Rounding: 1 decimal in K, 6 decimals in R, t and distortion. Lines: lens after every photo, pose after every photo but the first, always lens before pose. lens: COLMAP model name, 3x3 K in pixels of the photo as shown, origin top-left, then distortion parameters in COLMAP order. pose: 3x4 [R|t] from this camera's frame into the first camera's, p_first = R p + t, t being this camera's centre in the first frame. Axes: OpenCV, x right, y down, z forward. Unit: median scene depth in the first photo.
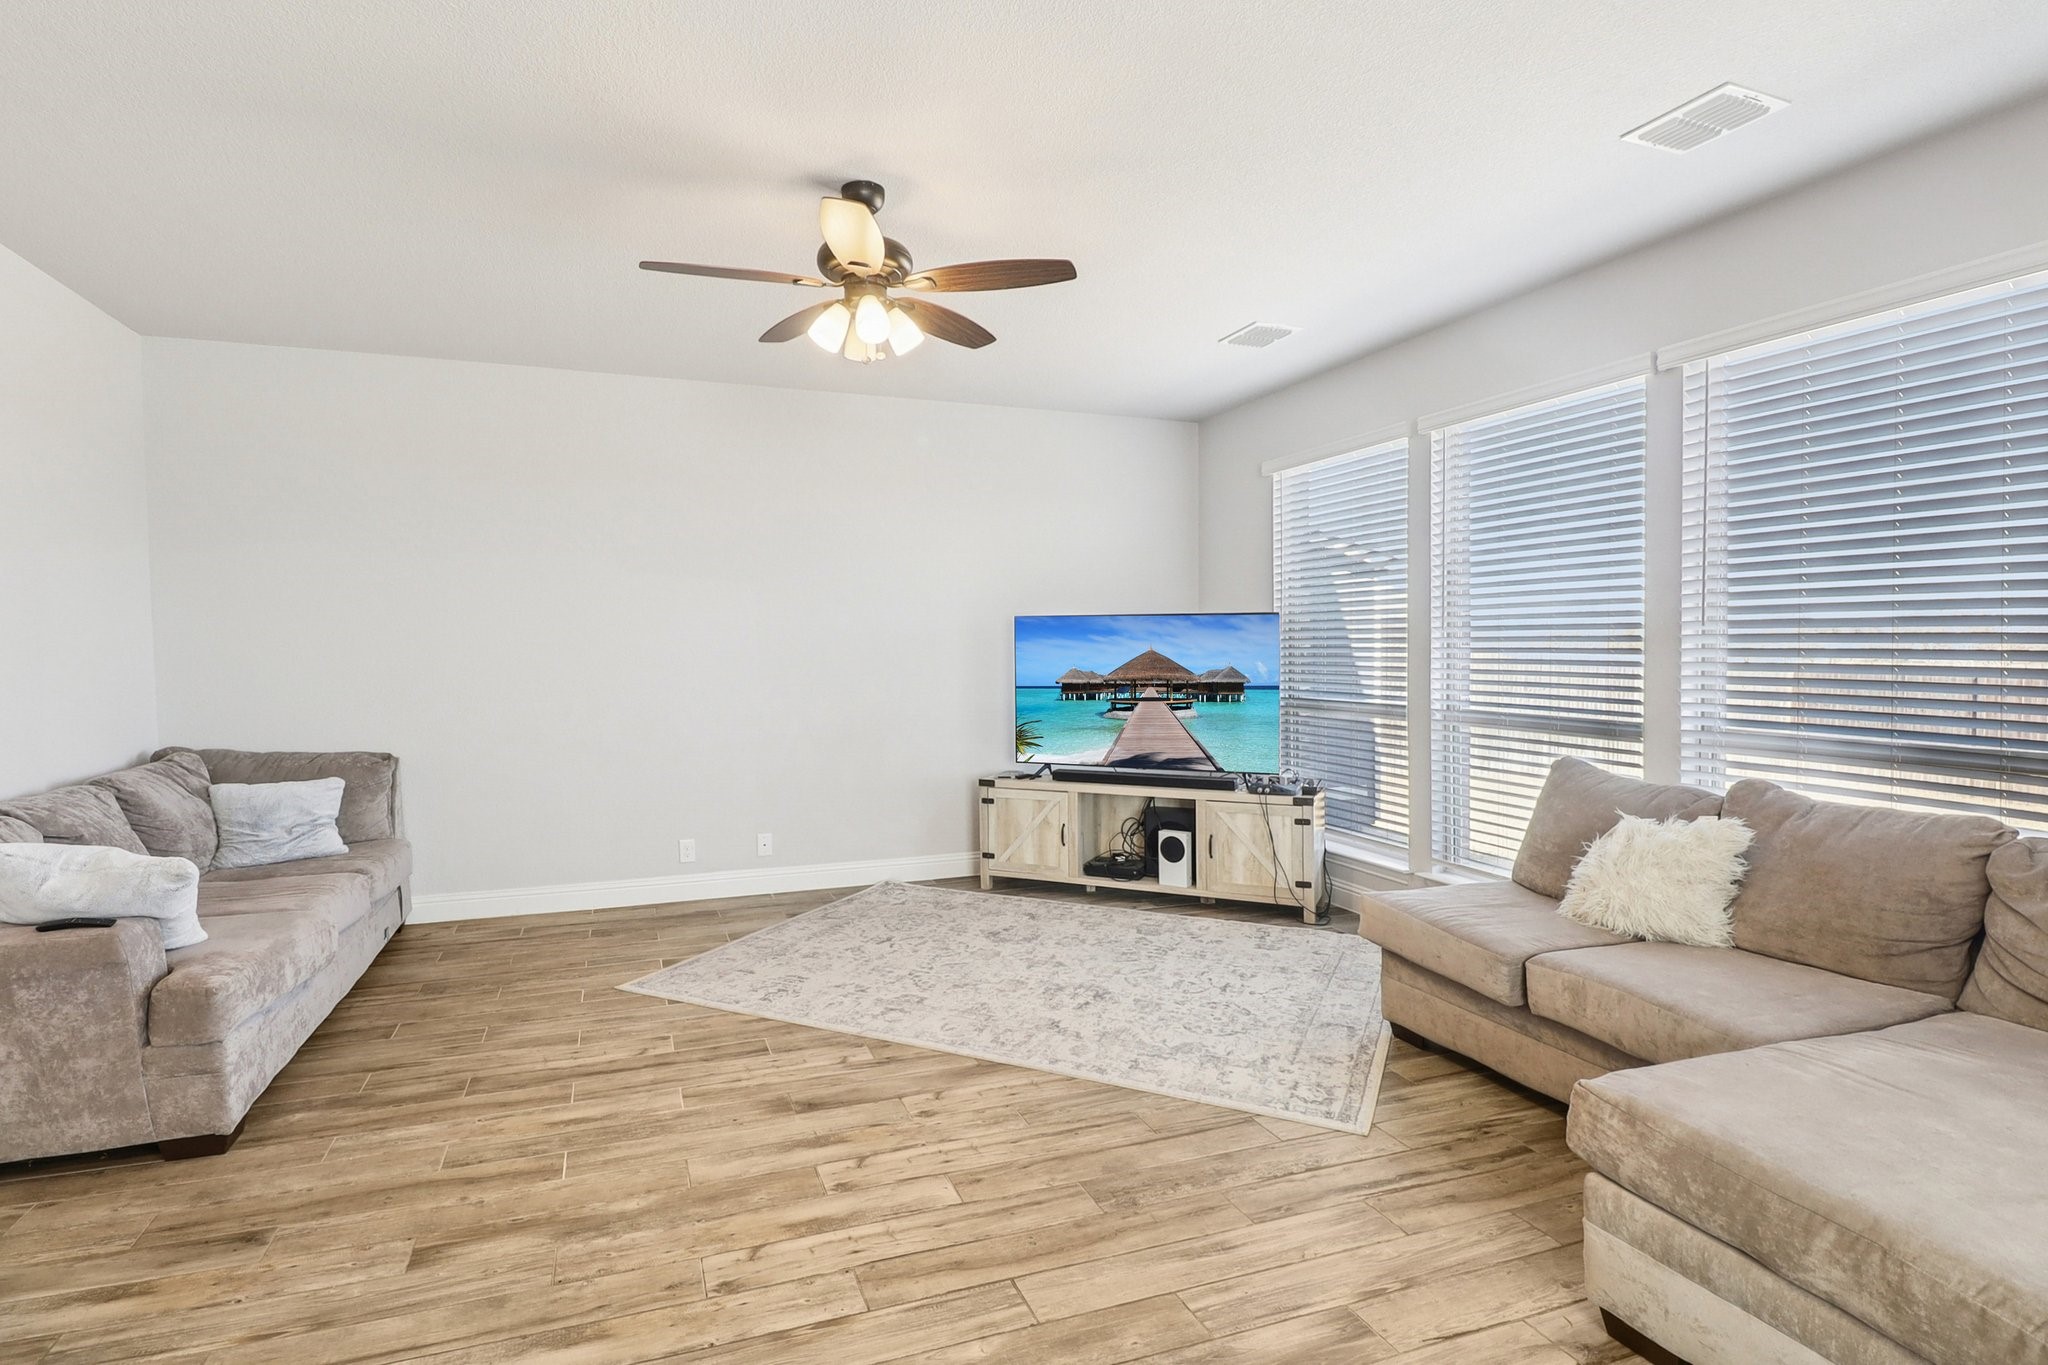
lens RADIAL K [[1003.6, 0, 1024.0], [0, 1003.6, 682.5], [0, 0, 1]] dist [0.026168, -0.000186]
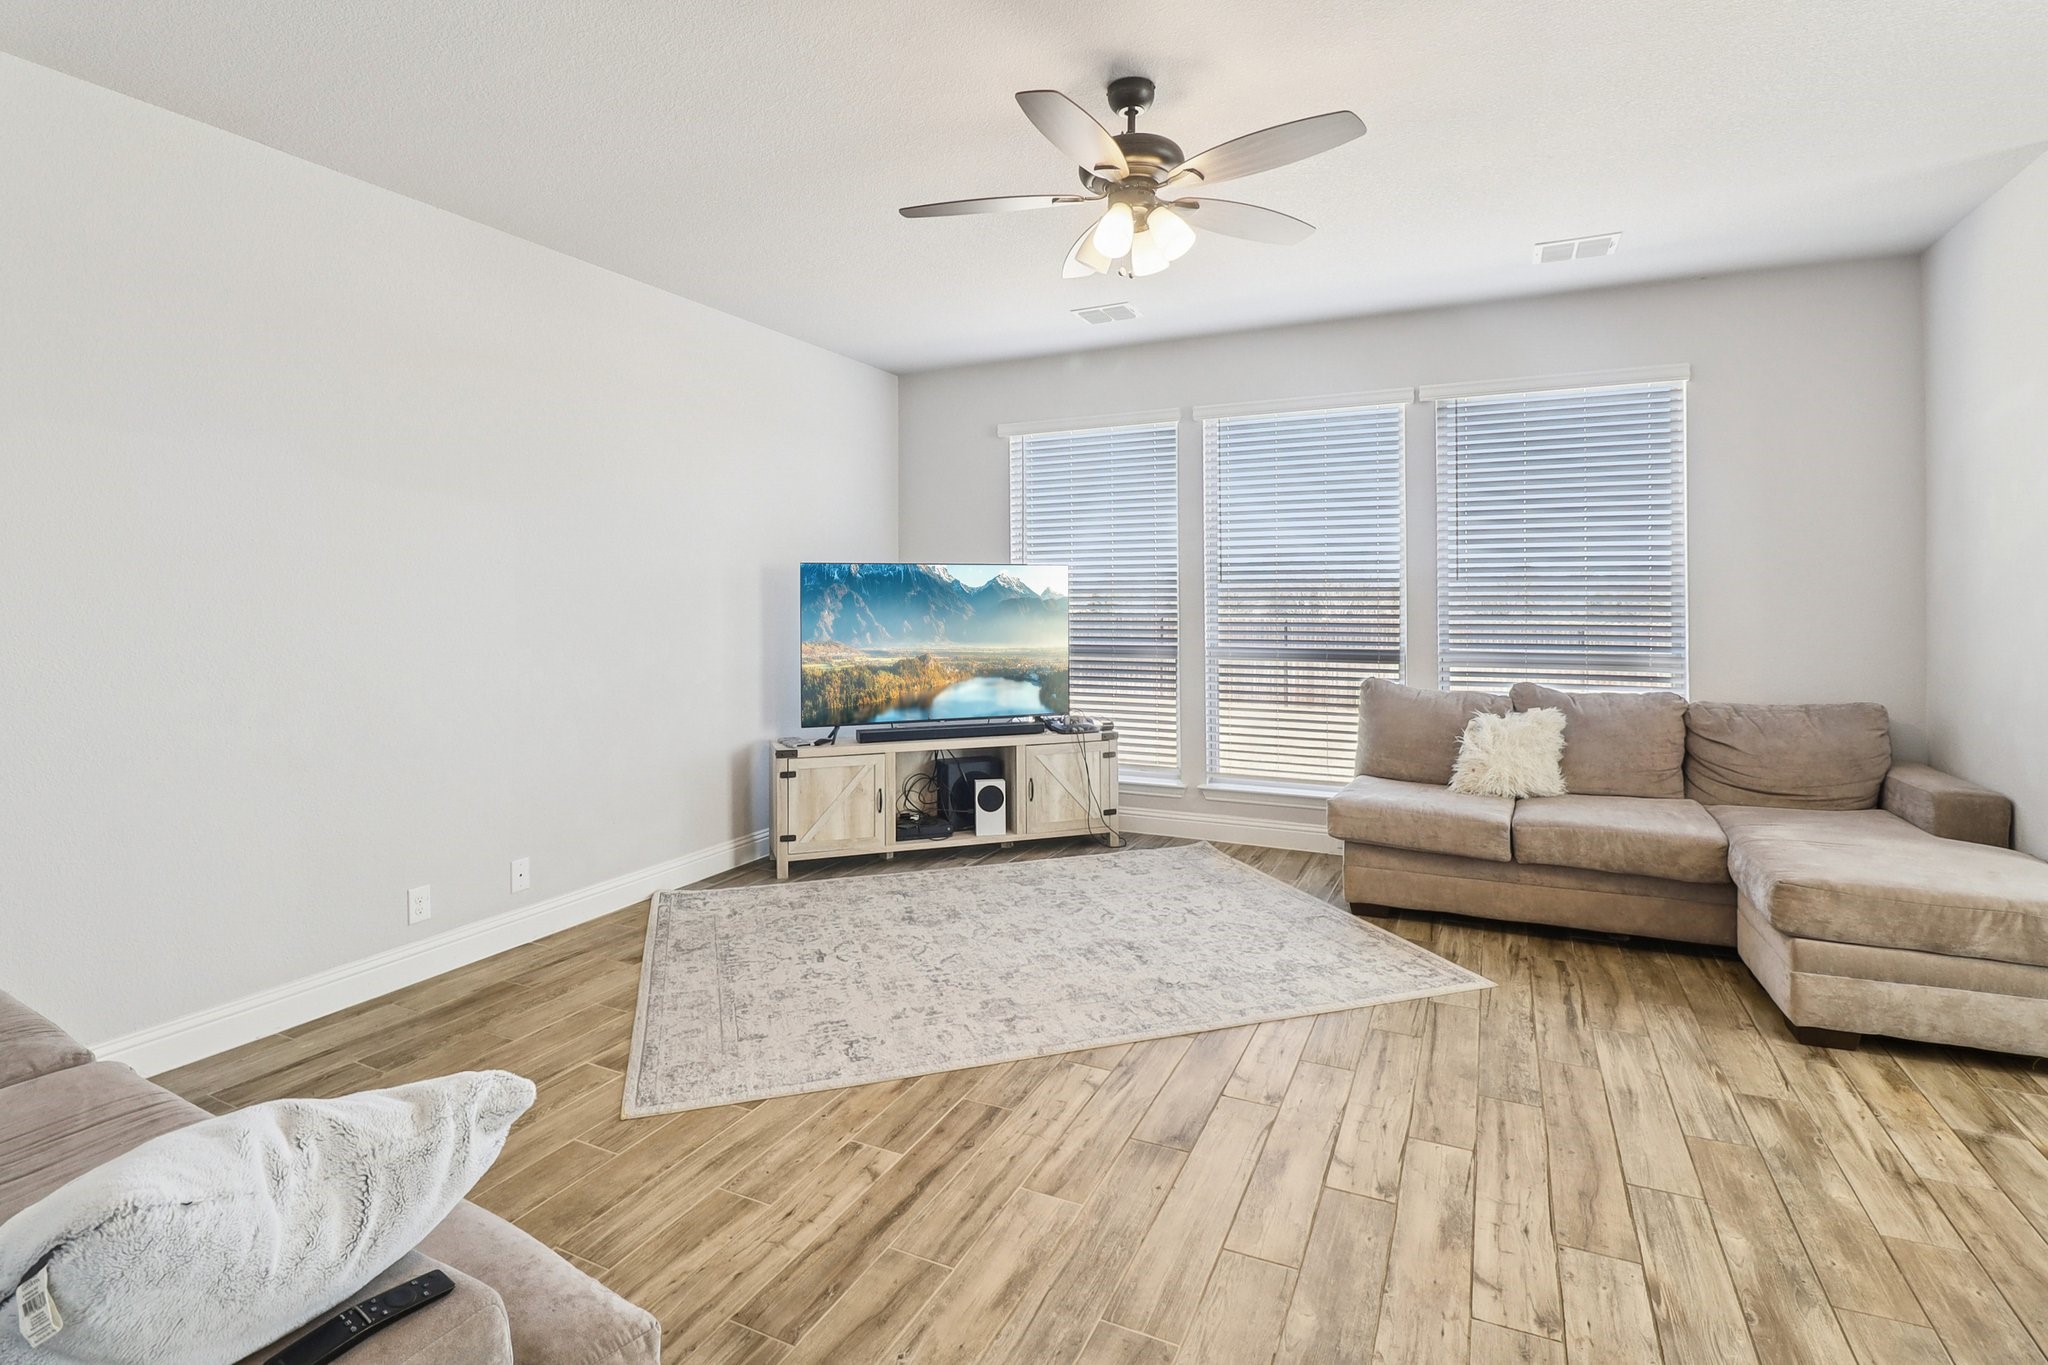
lens RADIAL K [[954.8, 0, 1006.8], [0, 954.8, 610.9], [0, 0, 1]] dist [-0.004401, -0.000833]
pose [[0.739219, -0.007806, 0.673419, -0.505536], [0.025857, 0.999524, -0.016798, -0.004039], [-0.672968, 0.029830, 0.739070, 0.301062]]
